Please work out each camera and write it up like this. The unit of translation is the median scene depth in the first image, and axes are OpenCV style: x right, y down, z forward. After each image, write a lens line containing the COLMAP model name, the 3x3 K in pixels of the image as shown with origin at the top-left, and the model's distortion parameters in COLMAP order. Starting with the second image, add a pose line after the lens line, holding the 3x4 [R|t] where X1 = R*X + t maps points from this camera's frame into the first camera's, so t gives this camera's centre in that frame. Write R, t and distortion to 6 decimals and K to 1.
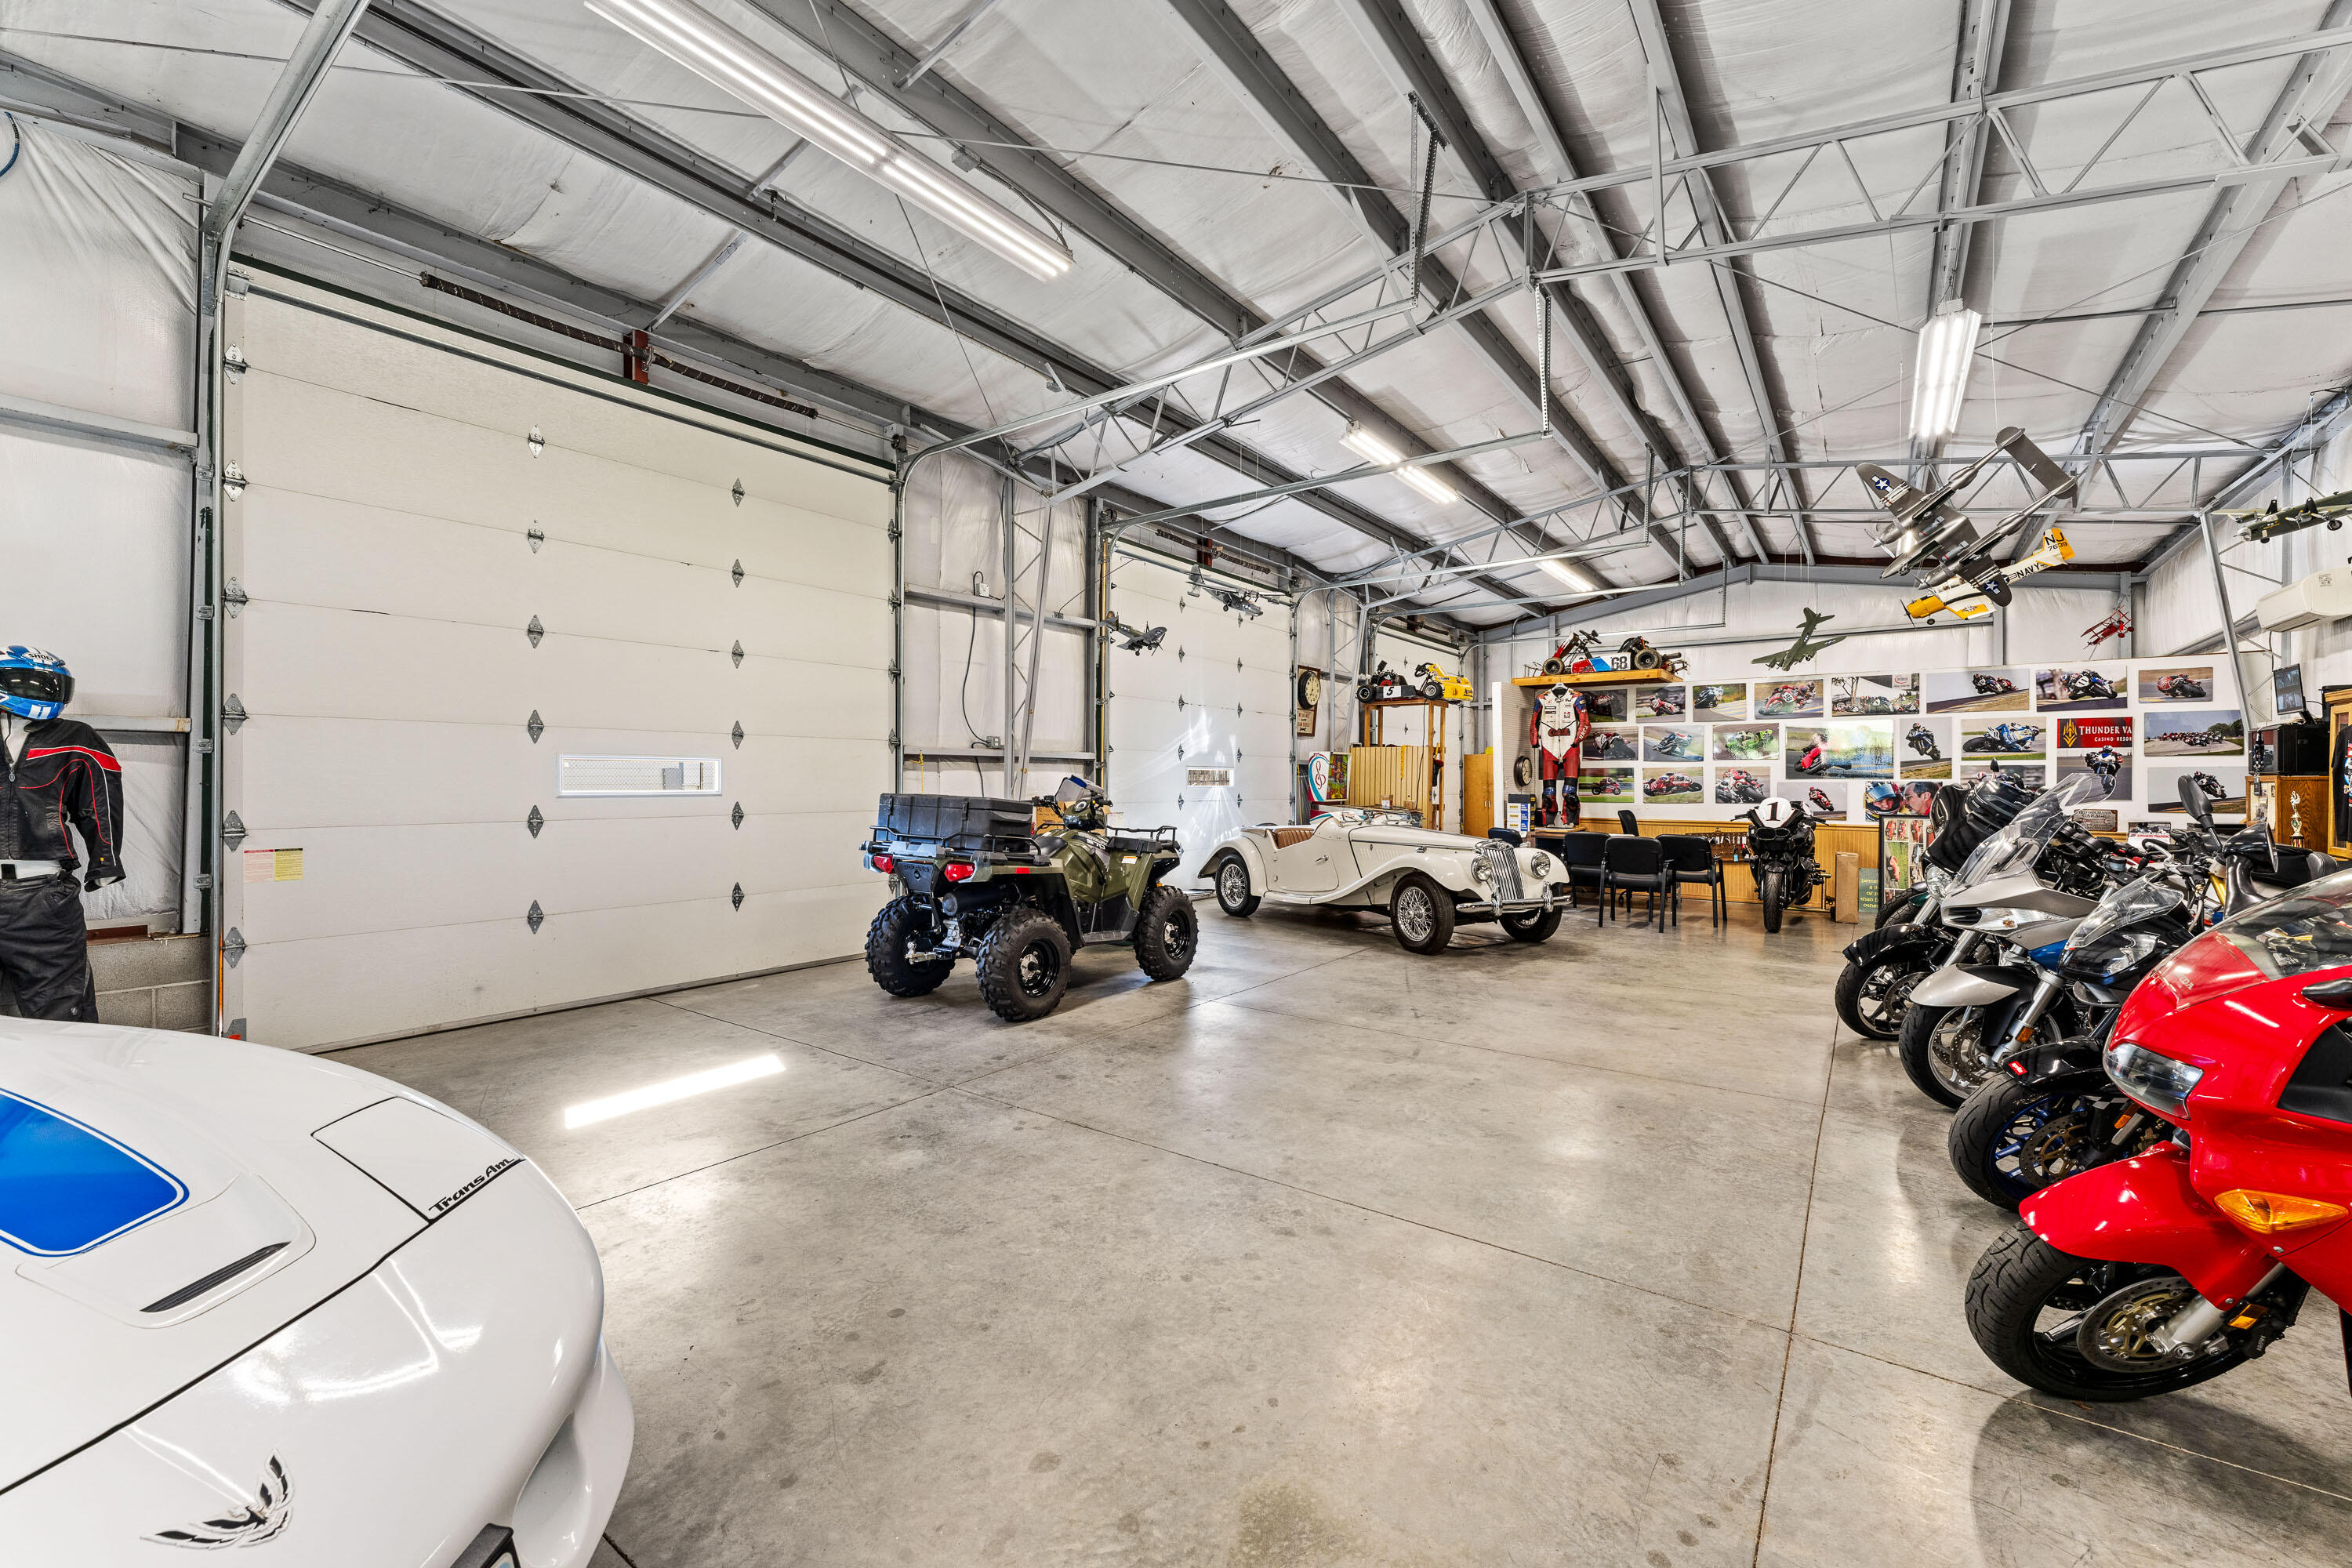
lens RADIAL K [[944.4, 0, 1176.7], [0, 944.4, 780.3], [0, 0, 1]] dist [-0.001464, 0.000873]
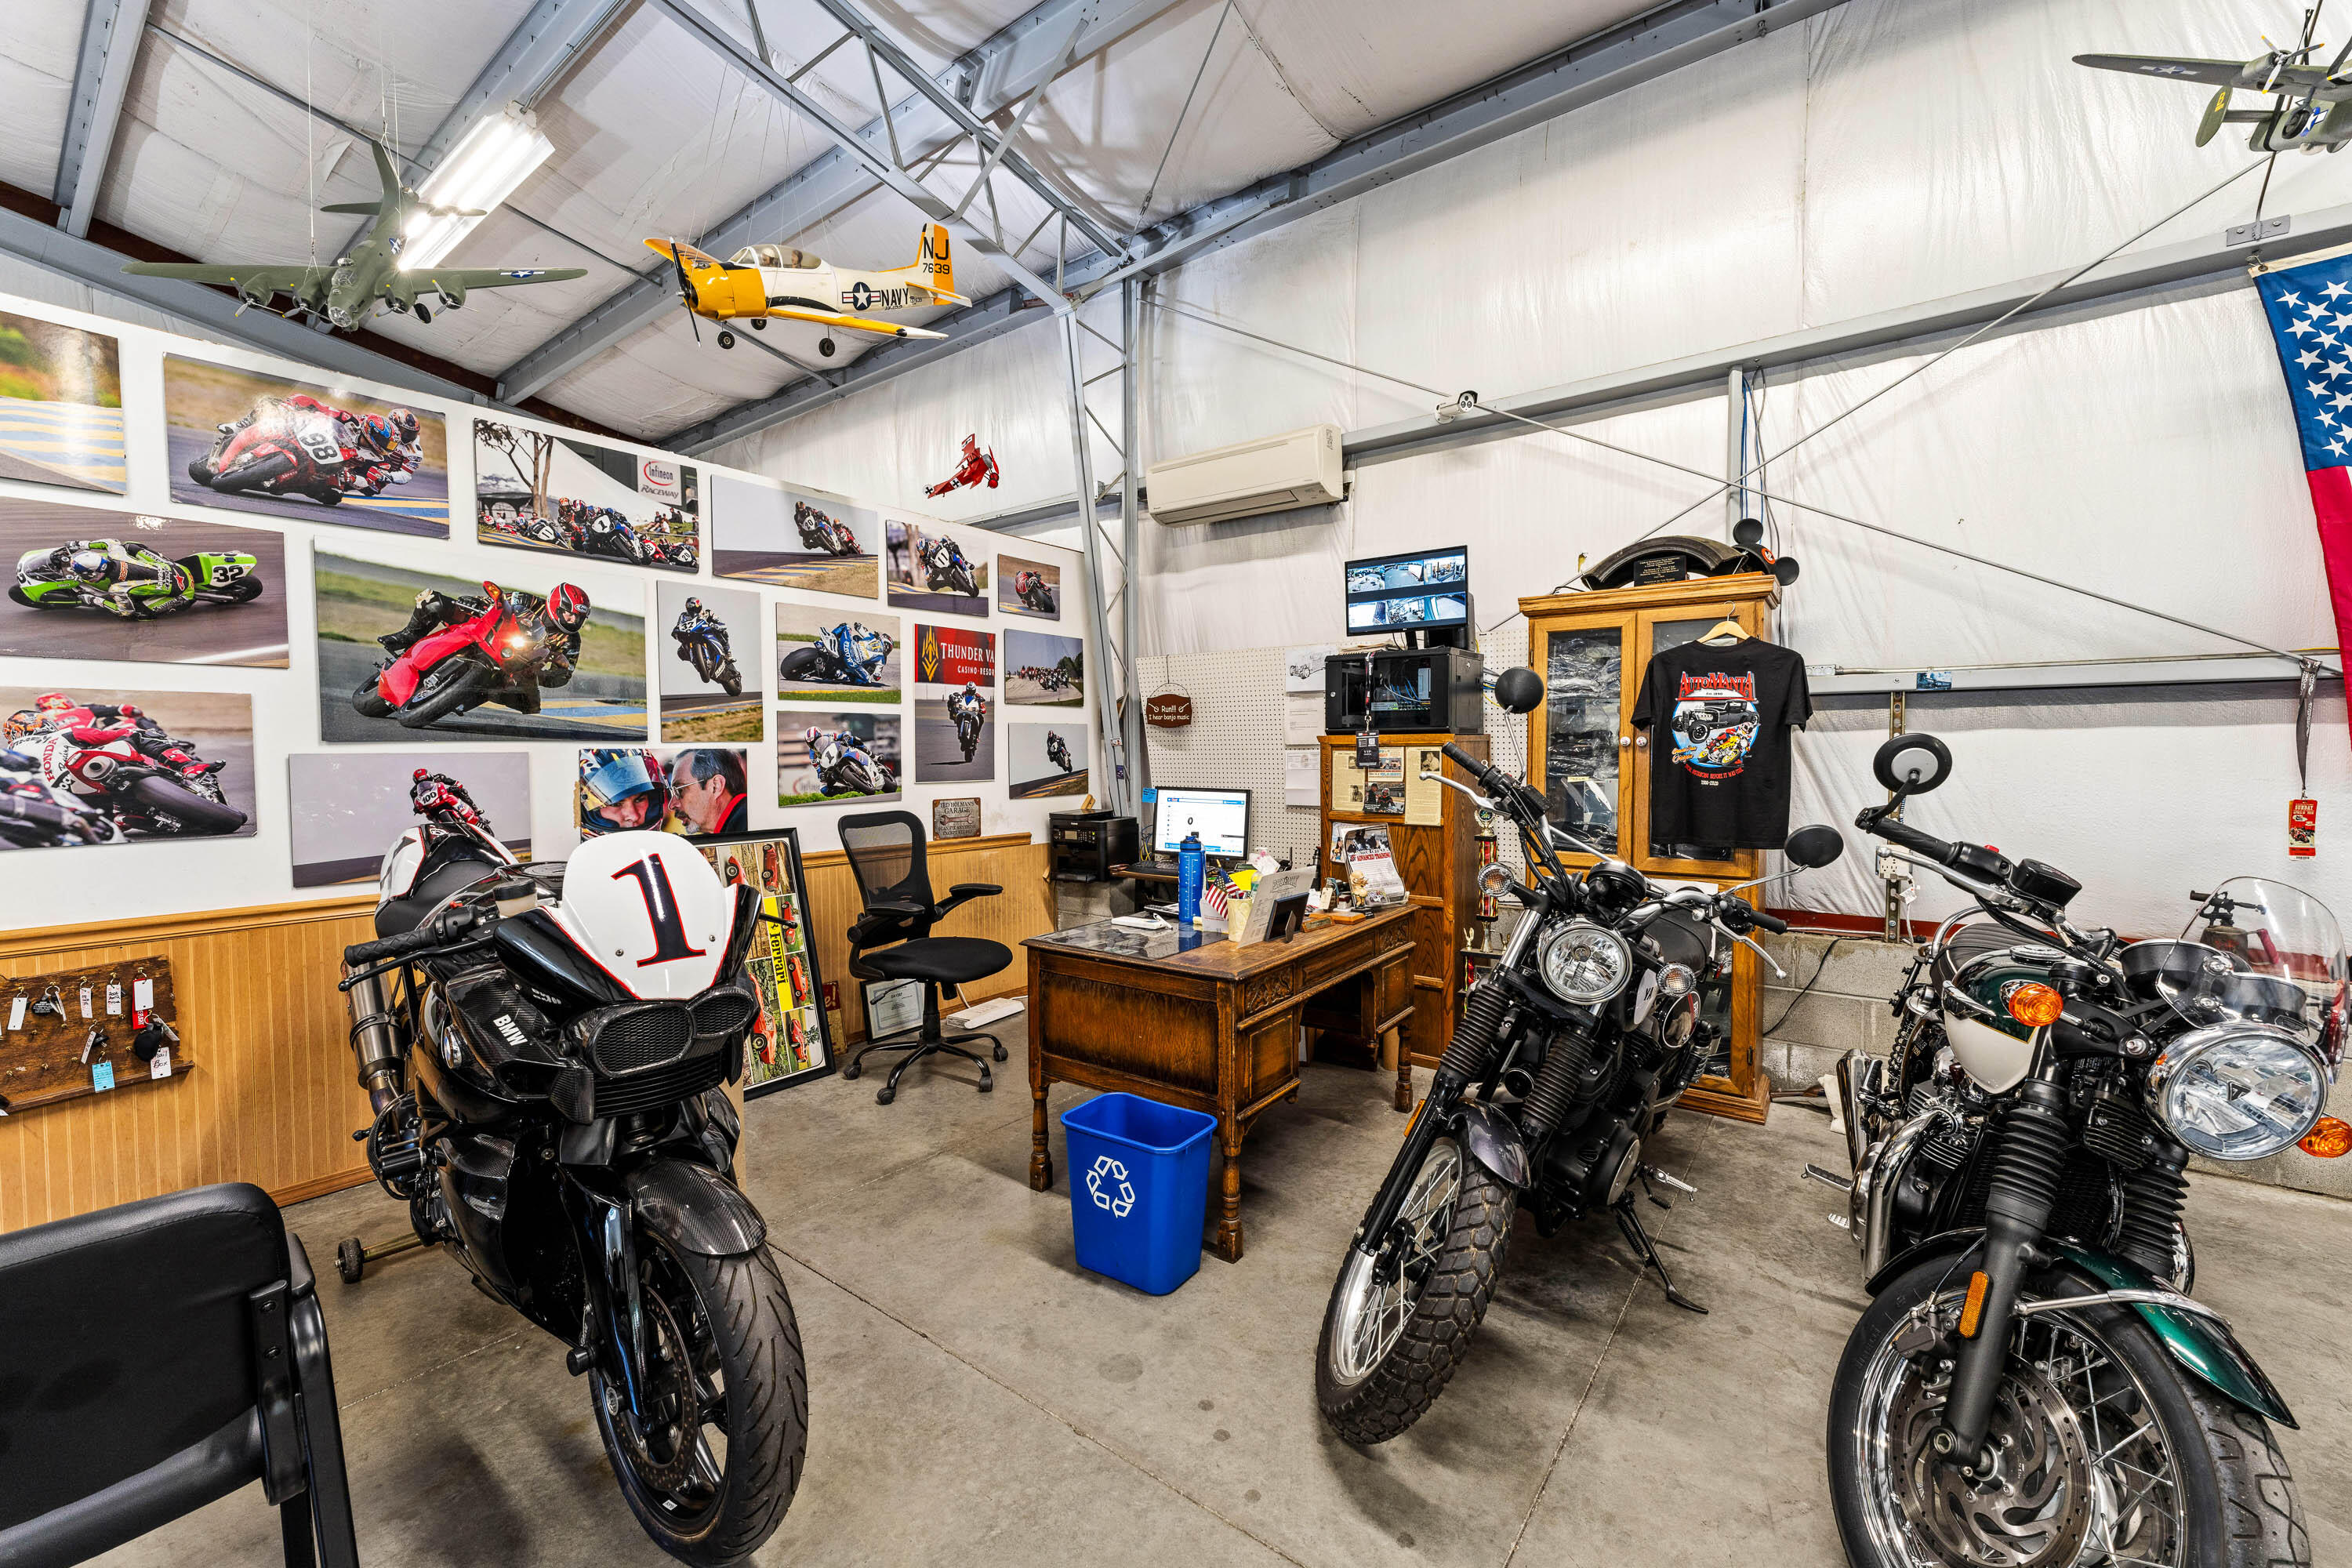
lens RADIAL K [[944.4, 0, 1174.3], [0, 944.4, 777.8], [0, 0, 1]] dist [-0.001464, 0.000873]
pose [[0.012746, -0.033189, 0.999368, 0.401557], [0.004701, 0.999440, 0.033131, 0.001280], [-0.999908, 0.004275, 0.012895, 0.805982]]
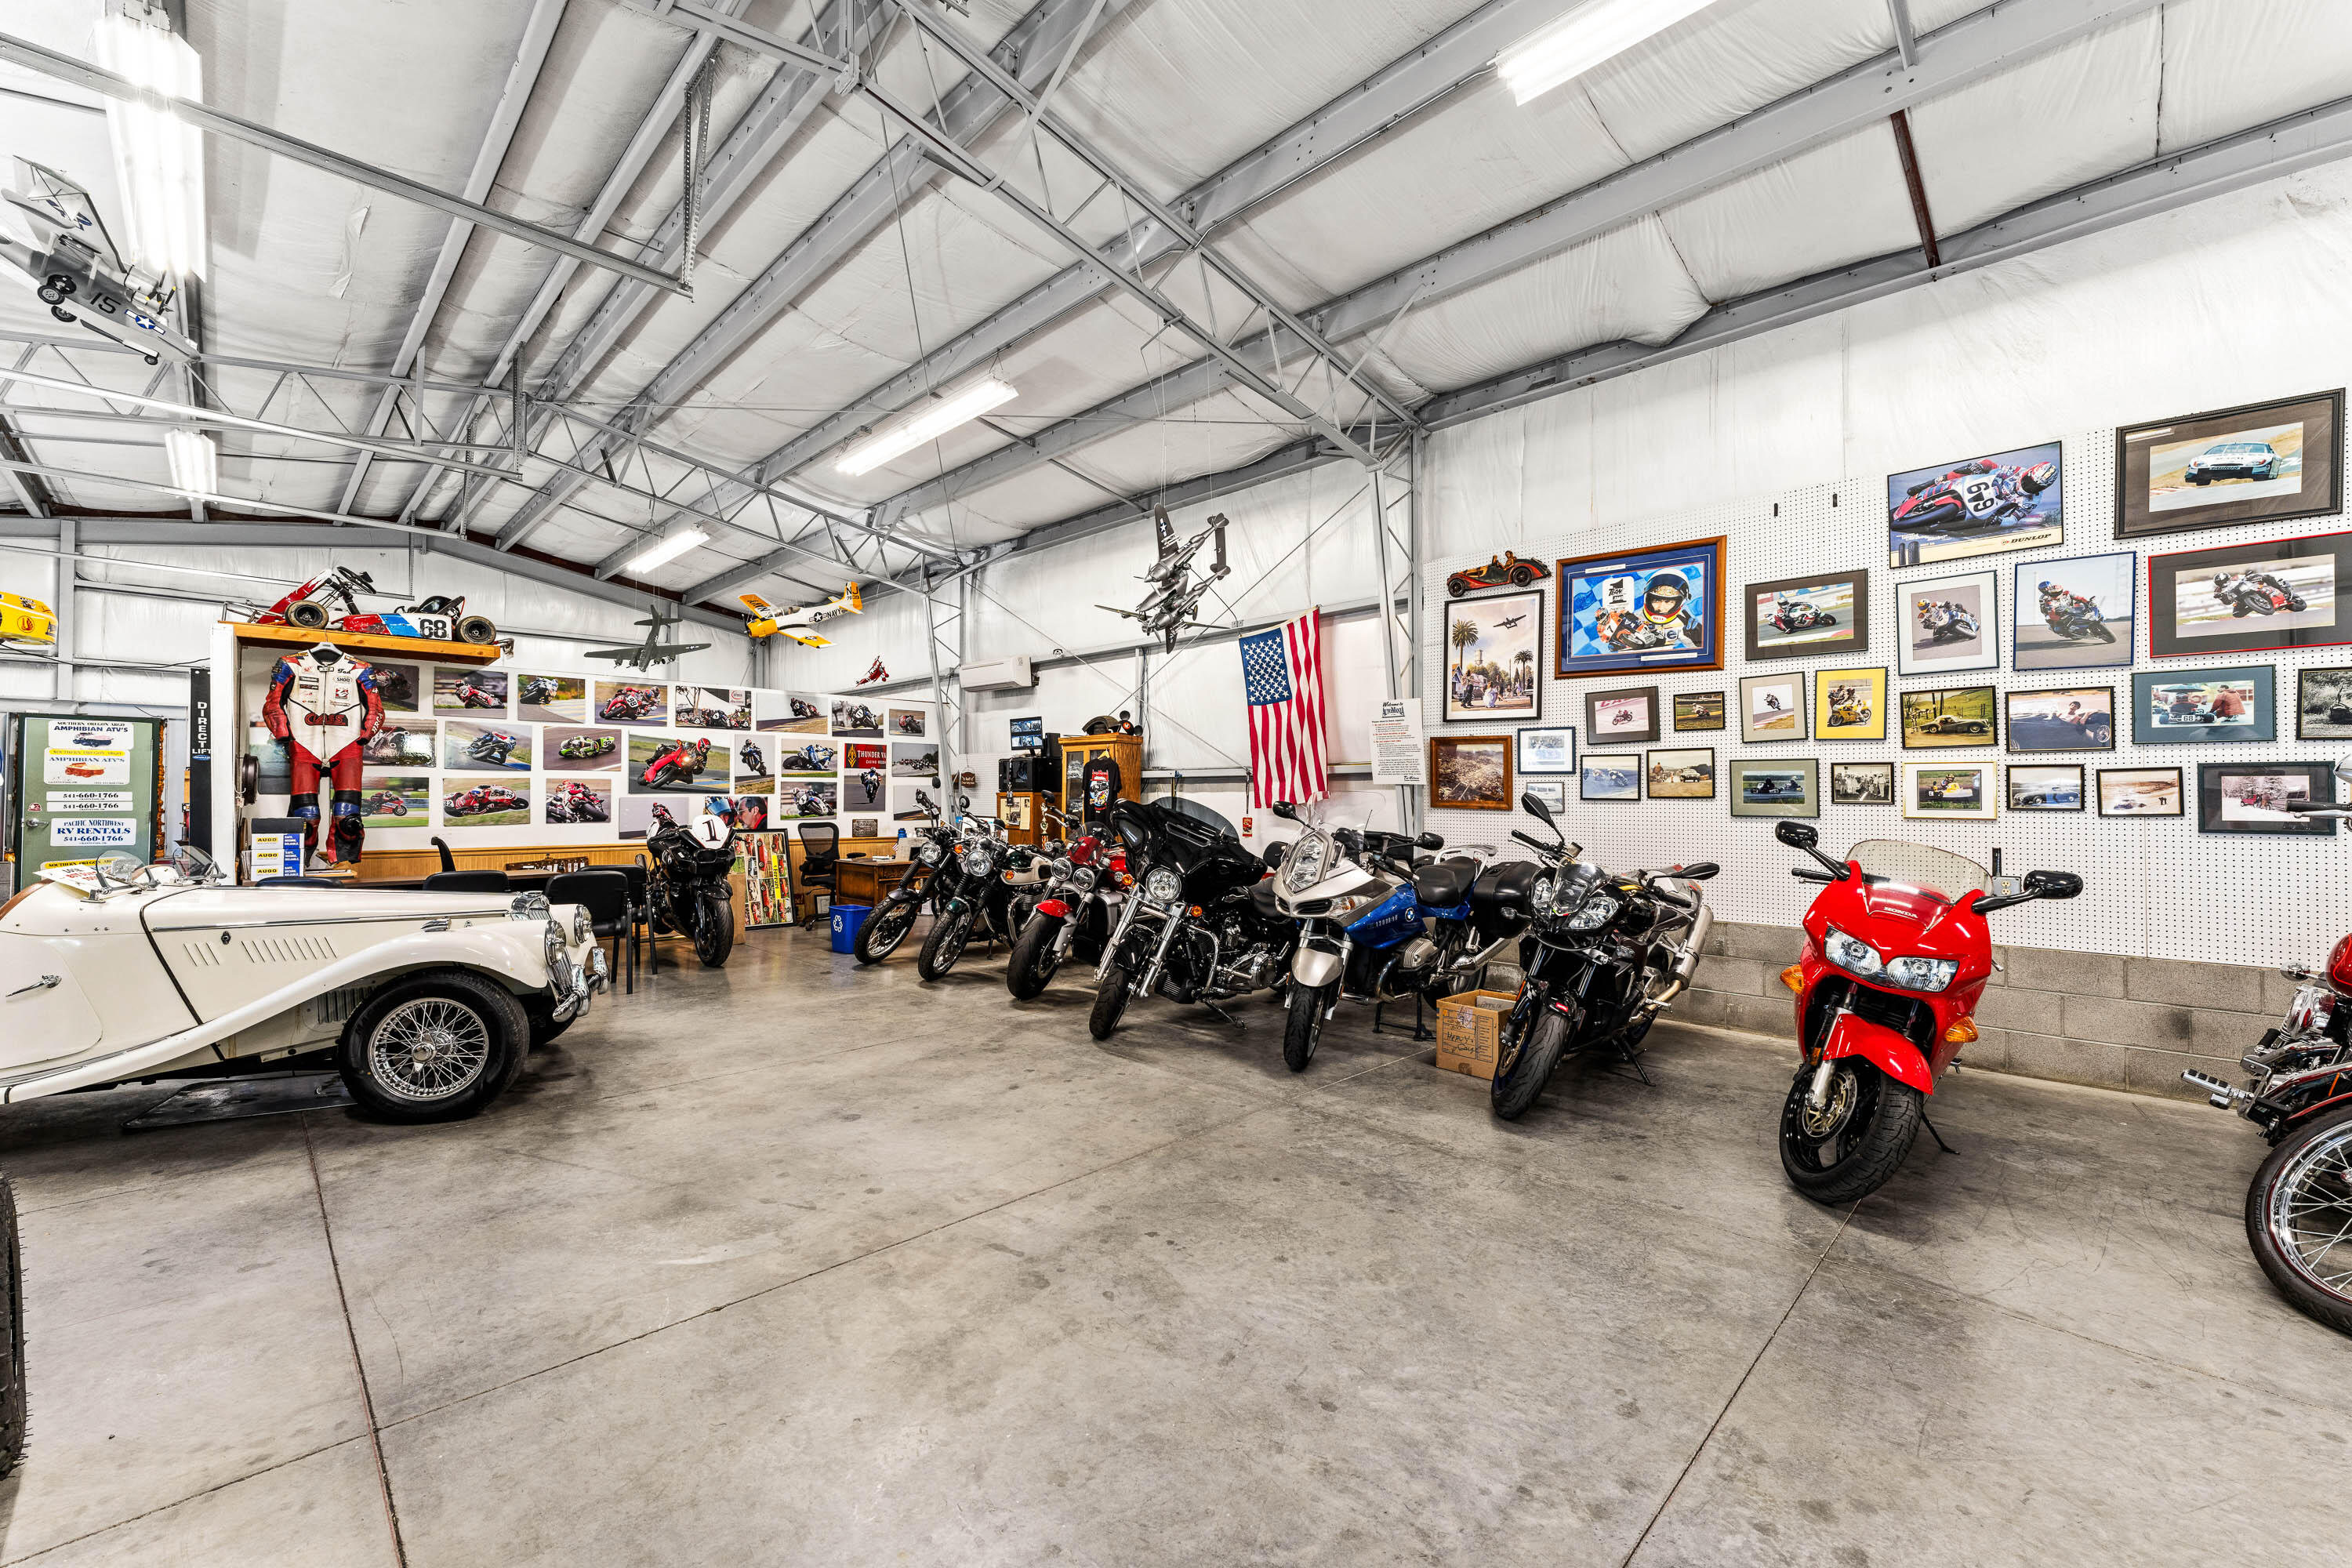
lens RADIAL K [[944.4, 0, 1169.7], [0, 944.4, 773.6], [0, 0, 1]] dist [-0.001464, 0.000873]
pose [[0.146729, 0.023486, 0.988898, -0.163439], [-0.001296, 0.999722, -0.023551, 0.000040], [-0.989176, 0.002174, 0.146719, 0.401047]]
